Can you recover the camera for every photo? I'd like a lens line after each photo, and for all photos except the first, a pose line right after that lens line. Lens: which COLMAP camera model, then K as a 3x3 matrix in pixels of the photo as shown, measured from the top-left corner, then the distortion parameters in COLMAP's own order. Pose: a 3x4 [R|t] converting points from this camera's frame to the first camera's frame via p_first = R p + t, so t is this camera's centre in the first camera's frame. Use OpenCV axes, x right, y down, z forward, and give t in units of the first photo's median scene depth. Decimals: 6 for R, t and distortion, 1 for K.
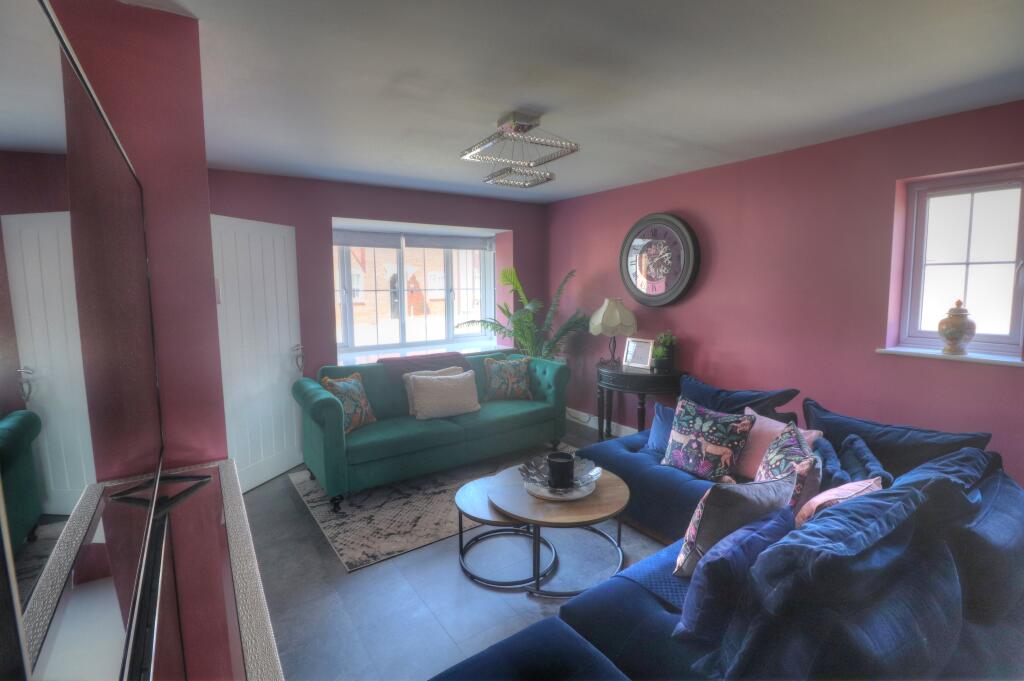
lens RADIAL K [[476.4, 0, 509.6], [0, 476.4, 343.5], [0, 0, 1]] dist [0.003180, -0.000594]
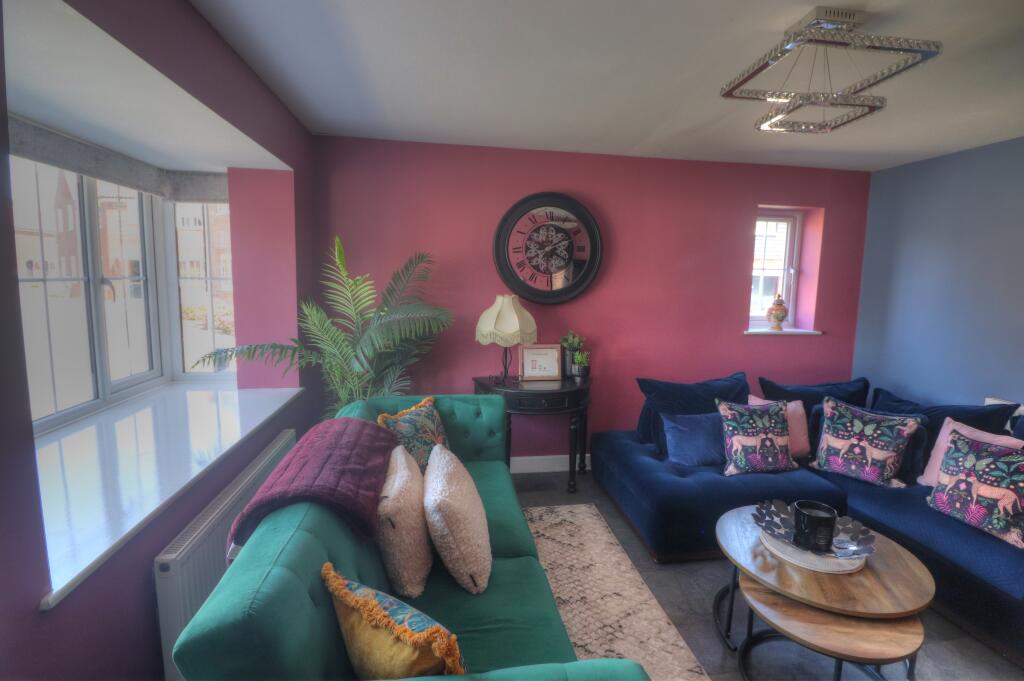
lens RADIAL K [[476.4, 0, 509.4], [0, 476.4, 332.0], [0, 0, 1]] dist [0.003180, -0.000594]
pose [[0.414151, -0.085673, 0.906167, -0.682319], [0.087312, 0.994709, 0.054140, -0.113098], [-0.906011, 0.056697, 0.419440, 0.999981]]
